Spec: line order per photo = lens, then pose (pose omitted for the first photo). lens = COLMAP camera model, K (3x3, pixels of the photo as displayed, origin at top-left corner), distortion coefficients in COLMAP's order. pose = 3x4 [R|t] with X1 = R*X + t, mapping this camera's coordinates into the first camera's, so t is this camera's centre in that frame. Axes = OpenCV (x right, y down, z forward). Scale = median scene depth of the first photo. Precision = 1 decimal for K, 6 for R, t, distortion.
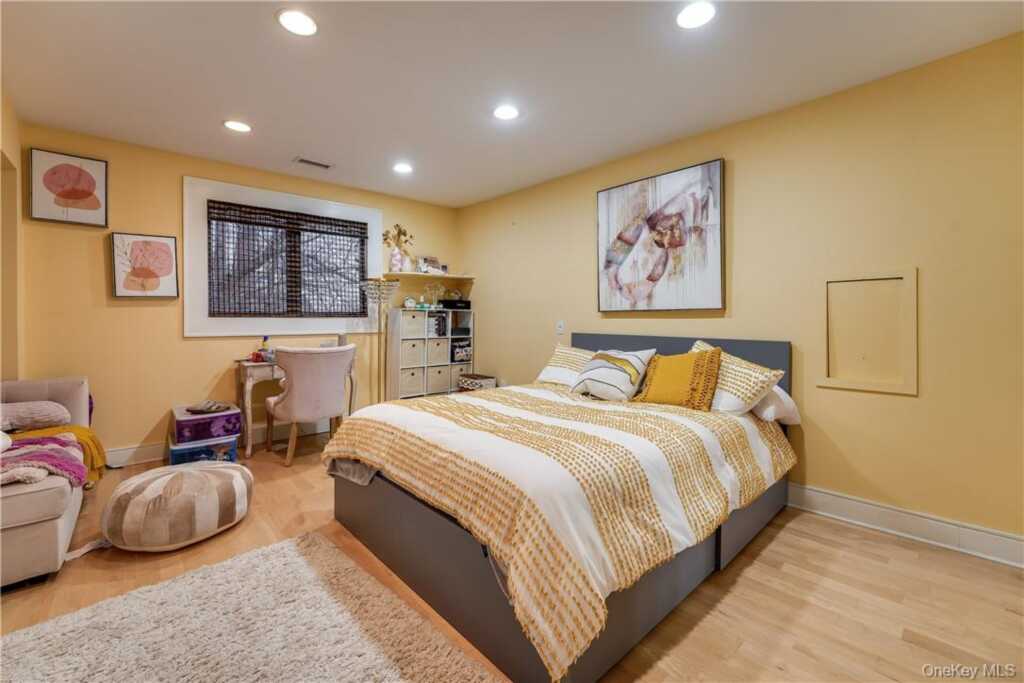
lens RADIAL K [[438.2, 0, 509.8], [0, 438.2, 321.5], [0, 0, 1]] dist [0.001423, 0.000155]
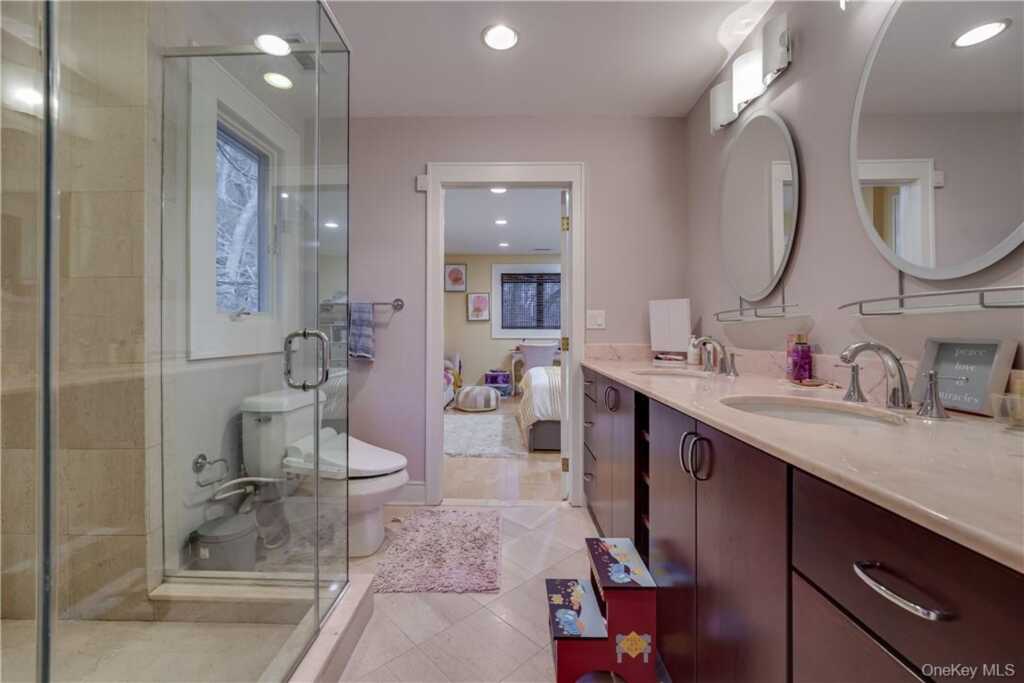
lens RADIAL K [[422.0, 0, 509.8], [0, 422.0, 334.2], [0, 0, 1]] dist [-0.002994, -0.000250]
pose [[0.747672, 0.006378, -0.664038, 0.731397], [-0.007587, 0.999971, 0.001063, 0.012845], [0.664025, 0.004243, 0.747698, -0.519974]]
